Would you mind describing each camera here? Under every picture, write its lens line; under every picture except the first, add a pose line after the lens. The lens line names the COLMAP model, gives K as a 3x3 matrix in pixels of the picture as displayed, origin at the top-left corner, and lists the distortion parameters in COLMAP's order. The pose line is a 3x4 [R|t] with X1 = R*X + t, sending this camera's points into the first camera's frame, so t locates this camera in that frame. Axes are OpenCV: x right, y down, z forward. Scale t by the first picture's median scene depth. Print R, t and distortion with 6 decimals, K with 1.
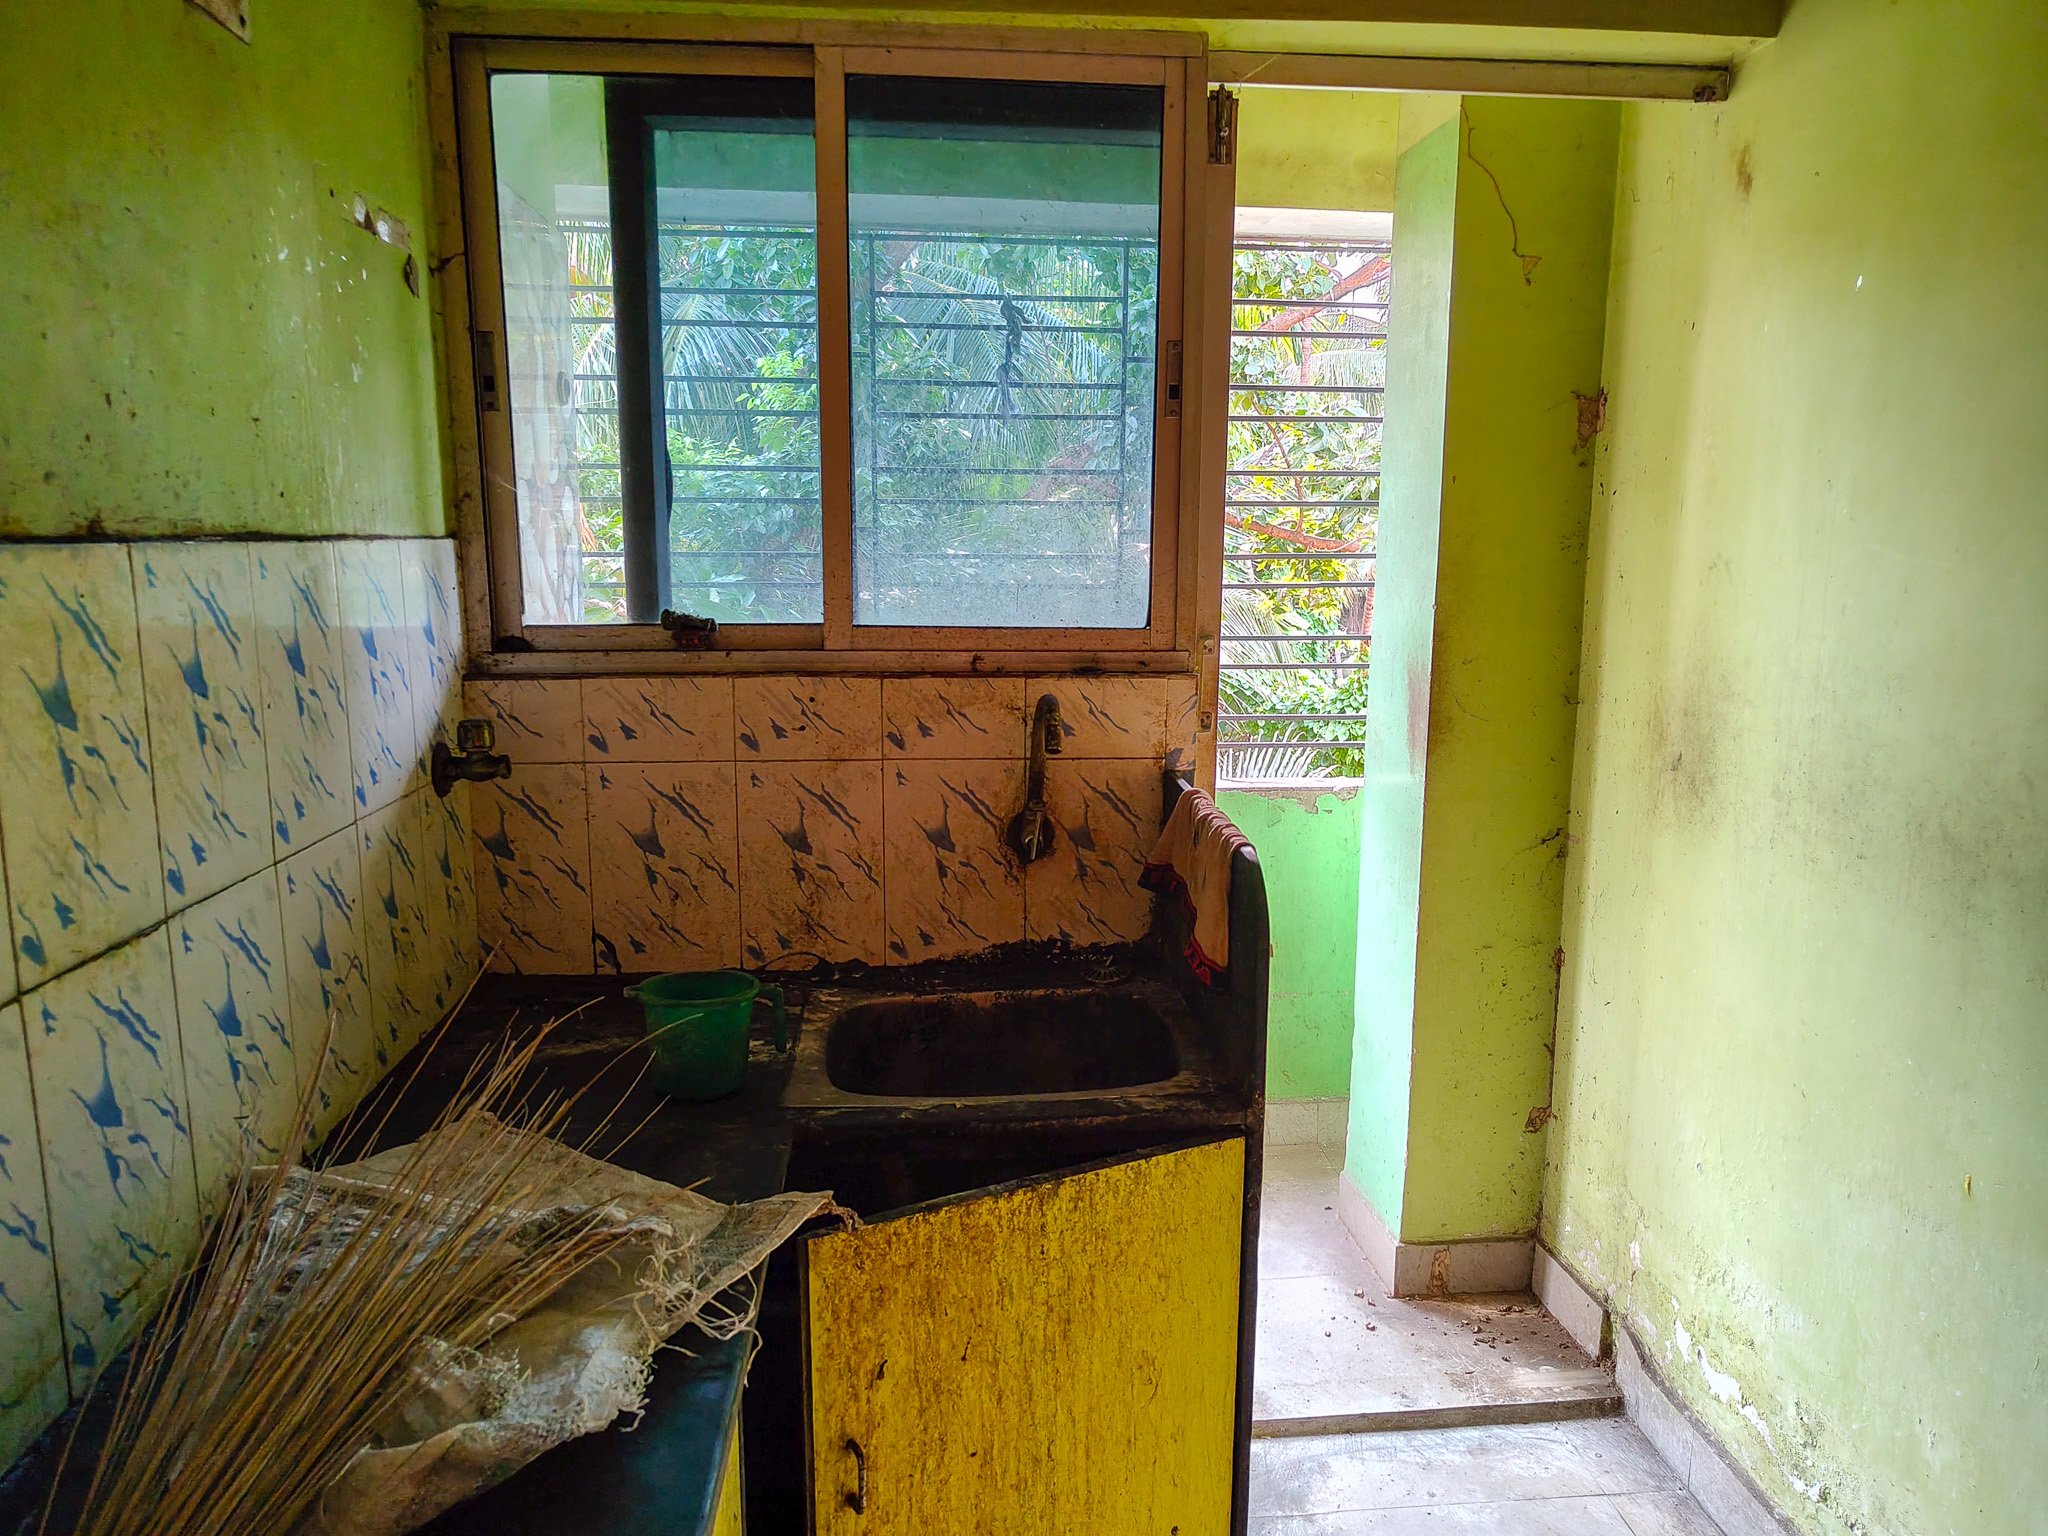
lens RADIAL K [[1442.2, 0, 1034.1], [0, 1442.2, 790.0], [0, 0, 1]] dist [0.023988, -0.022783]
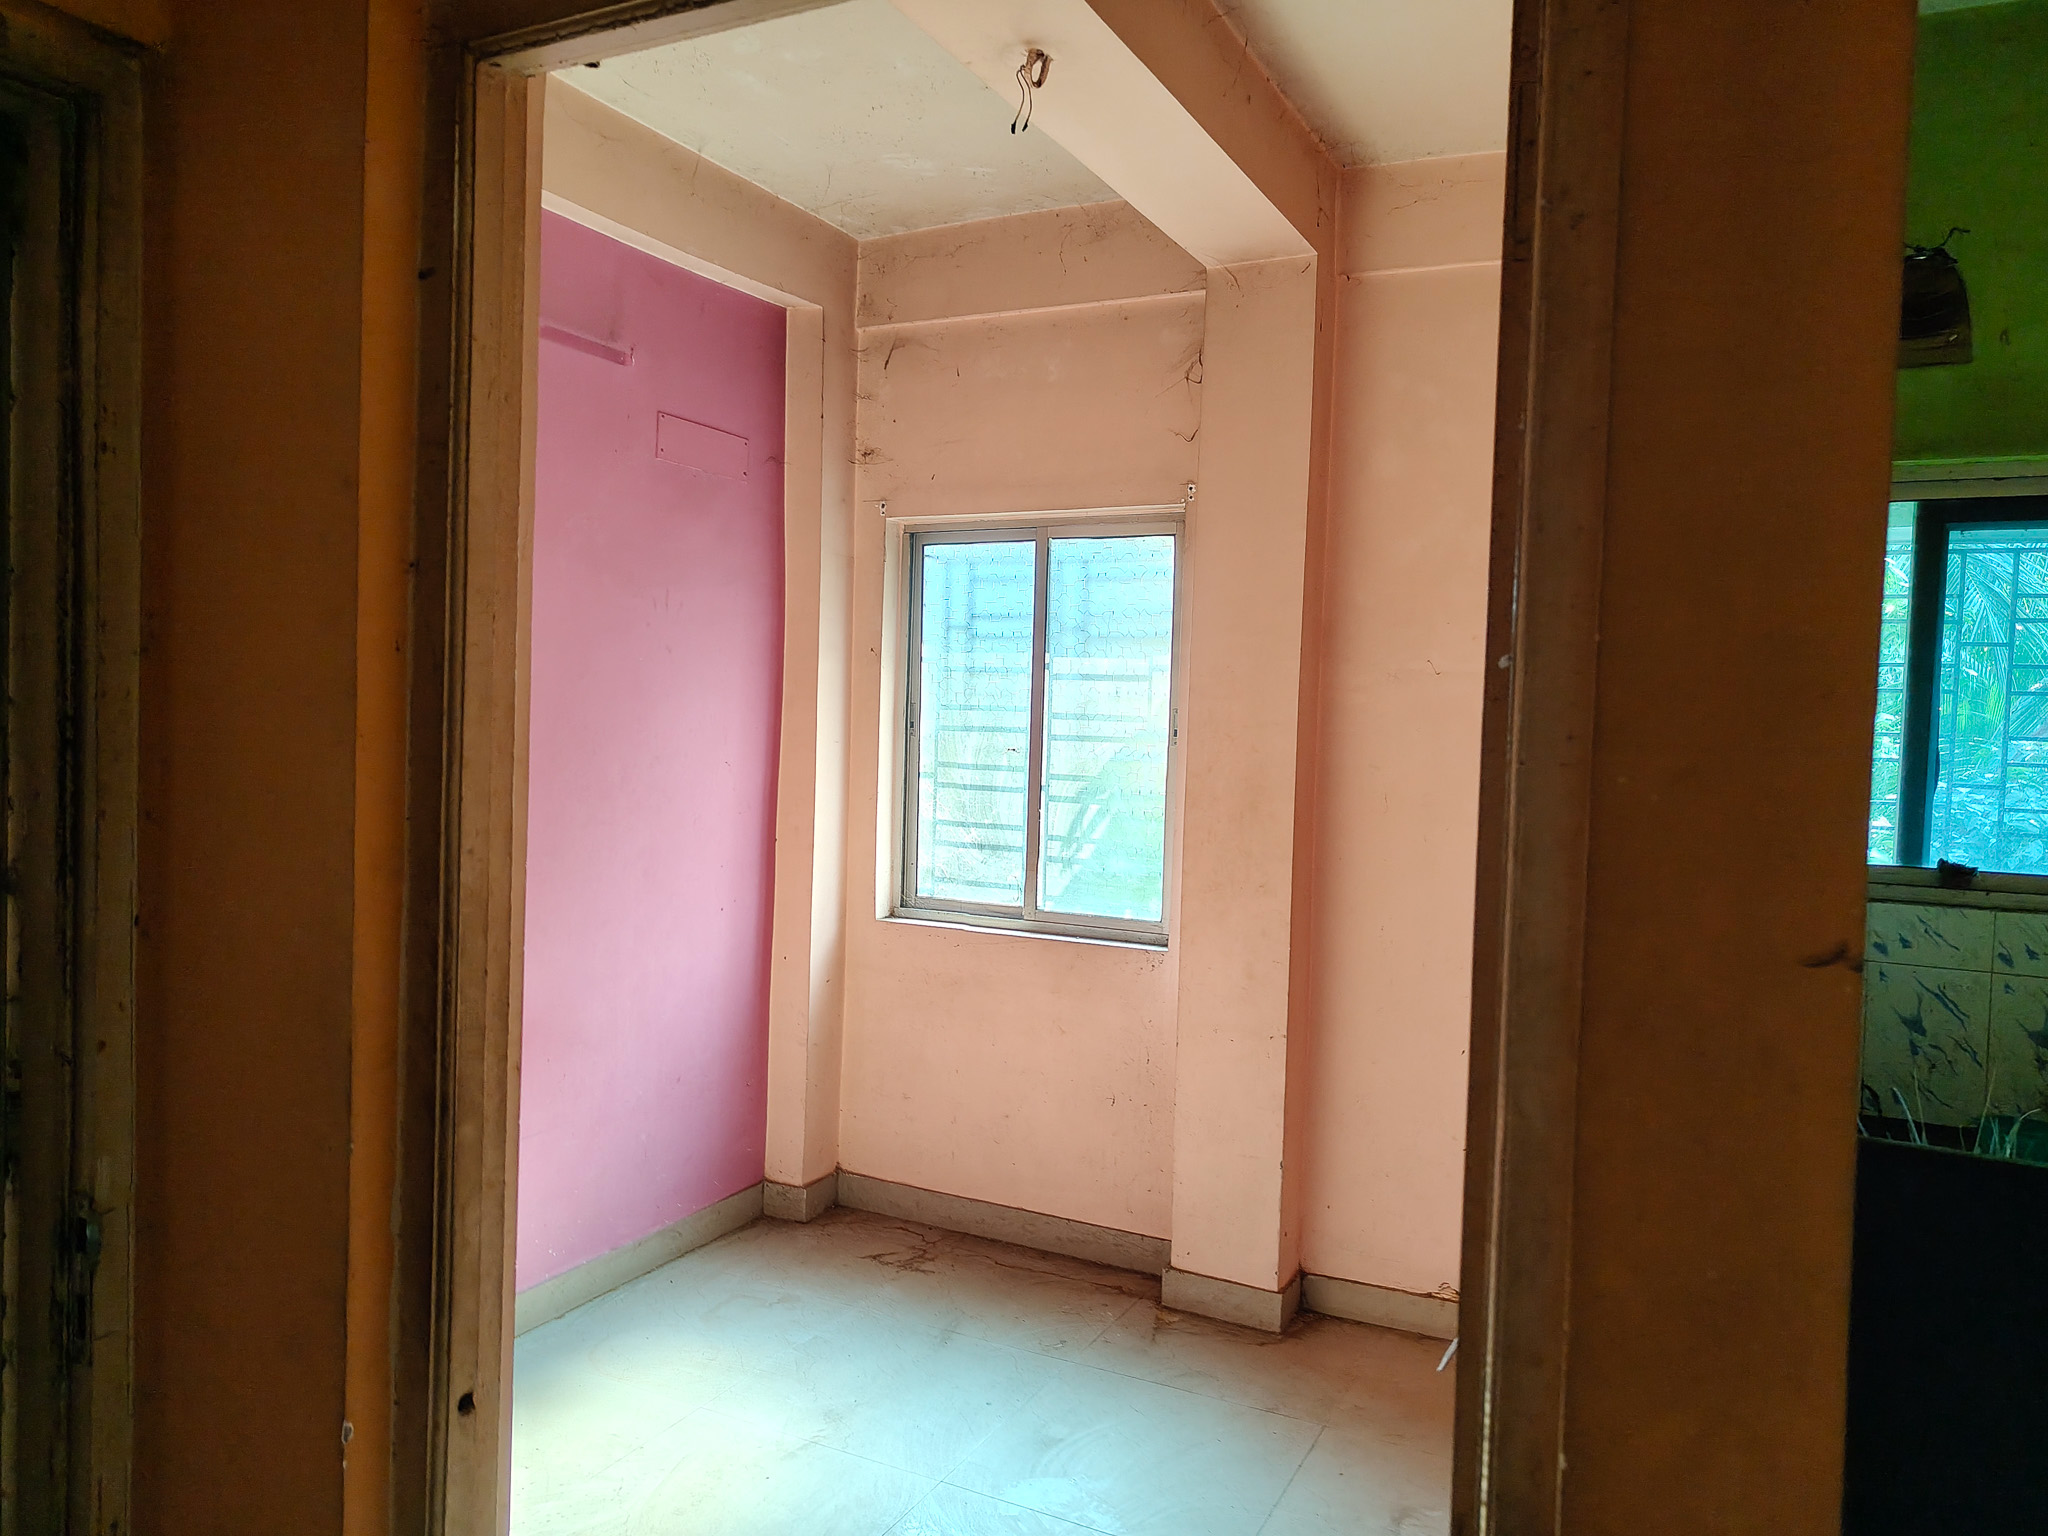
lens RADIAL K [[1442.2, 0, 1033.1], [0, 1442.2, 764.5], [0, 0, 1]] dist [0.023988, -0.022783]
pose [[0.838230, 0.040648, -0.543800, -0.230268], [-0.123767, 0.985375, -0.117123, 0.059152], [0.531087, 0.165480, 0.831001, -0.655317]]
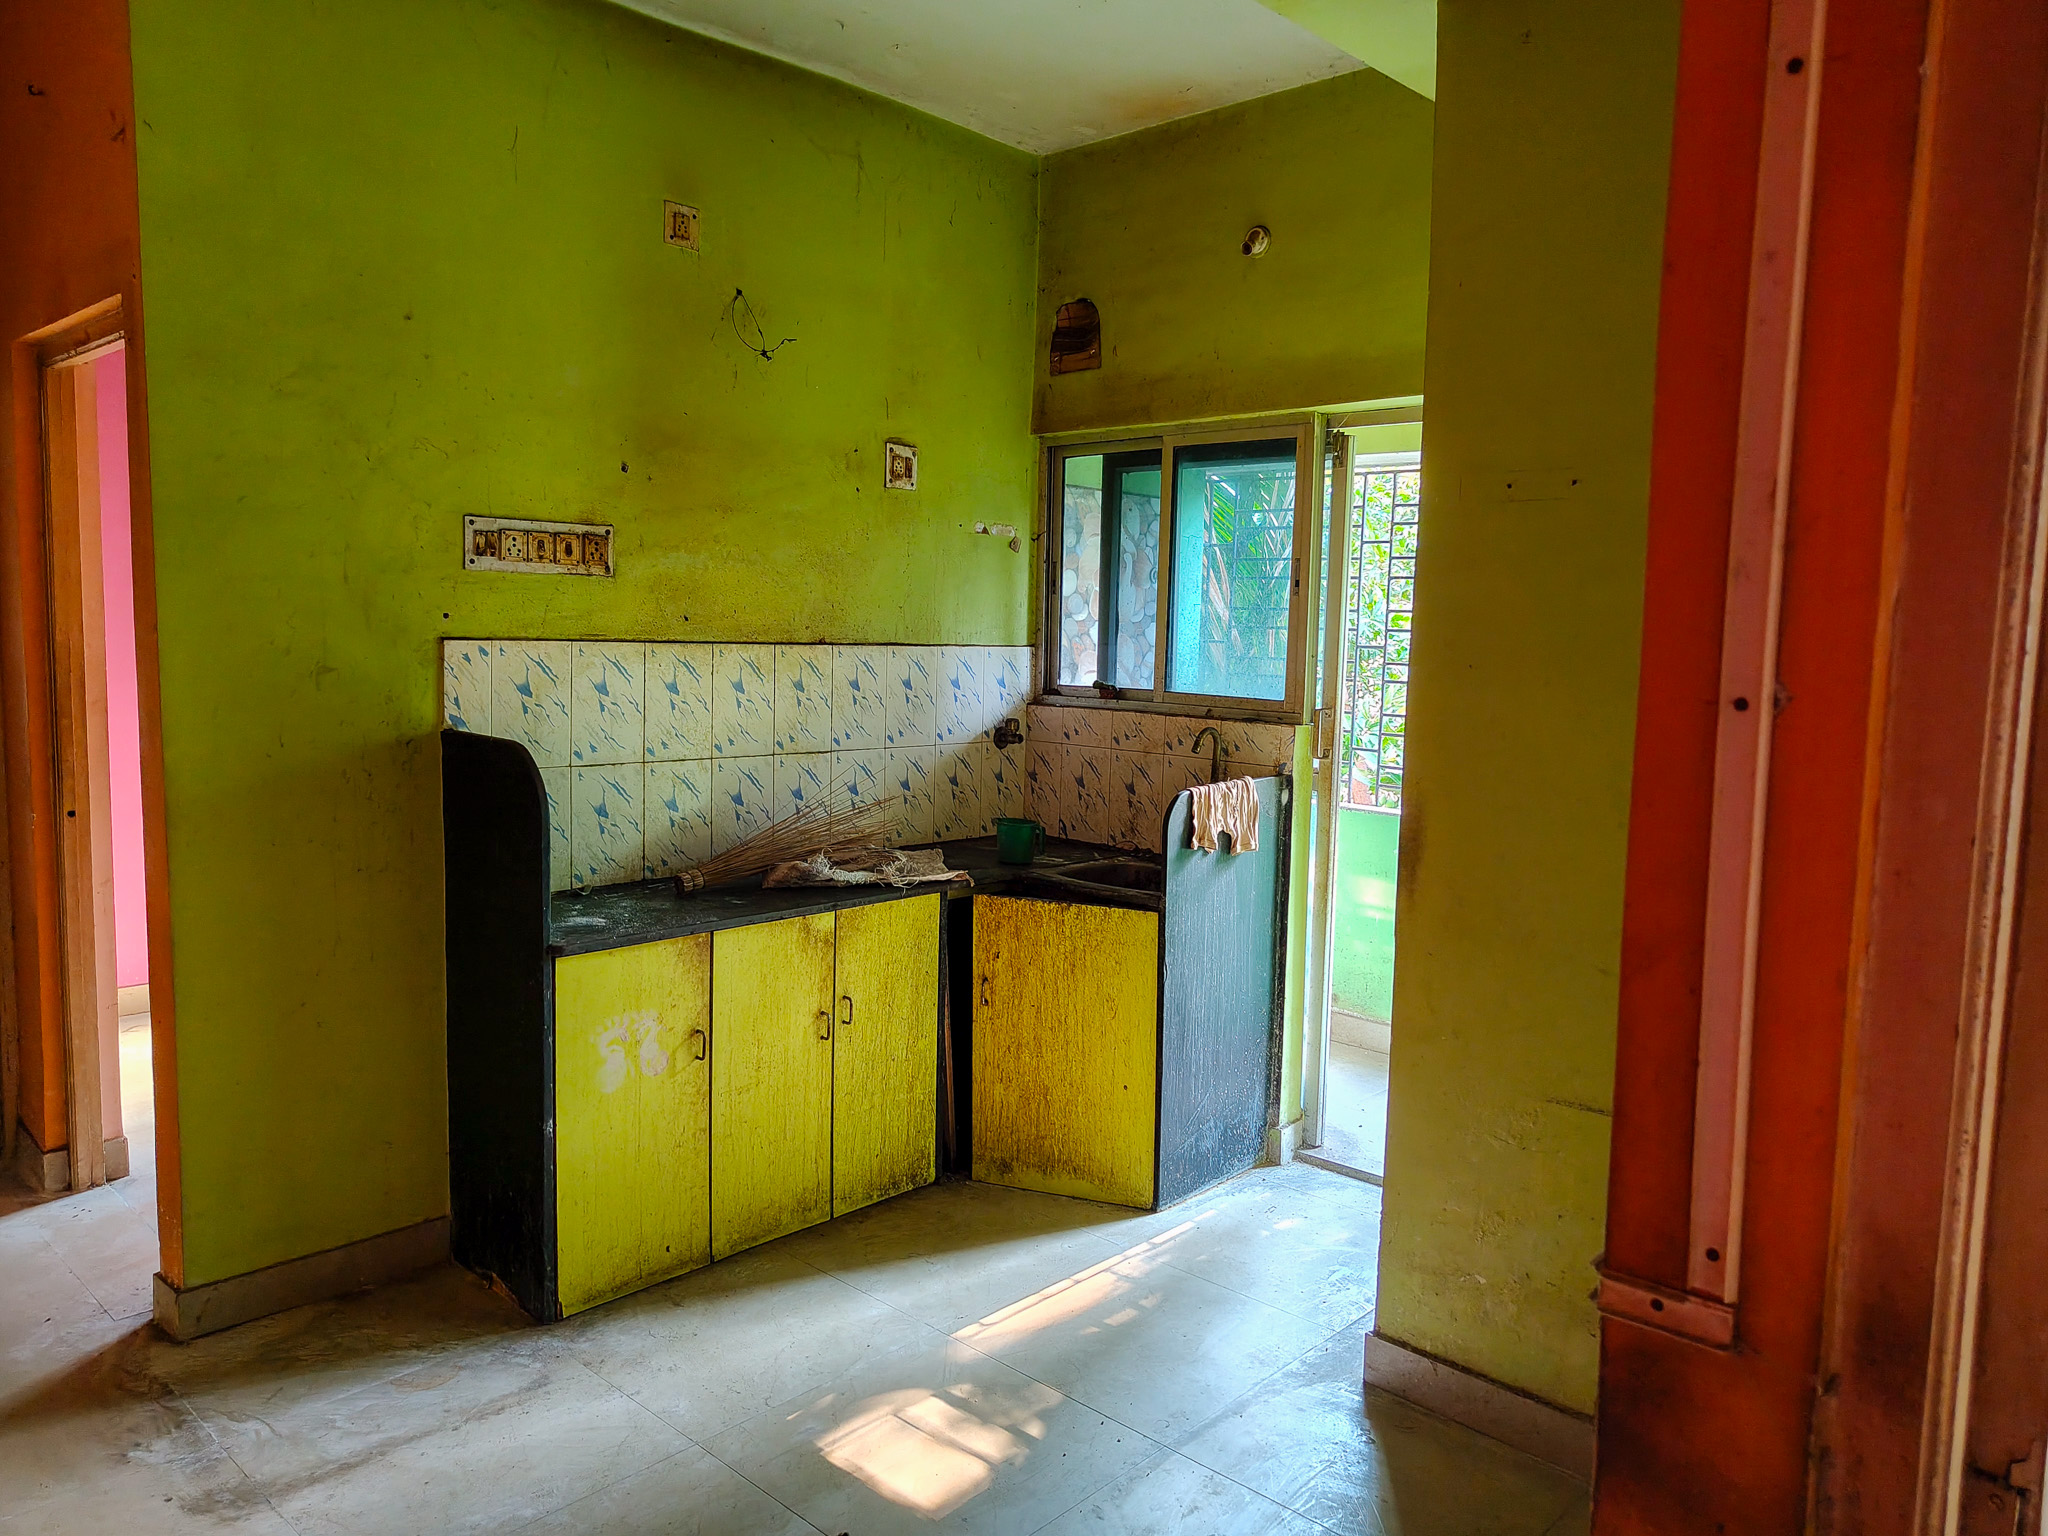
lens RADIAL K [[1442.2, 0, 1020.7], [0, 1442.2, 776.4], [0, 0, 1]] dist [0.023988, -0.022783]
pose [[0.657599, 0.093567, -0.747535, 1.367535], [-0.155334, 0.987776, -0.013008, 0.072837], [0.737181, 0.124671, 0.664095, -0.571417]]
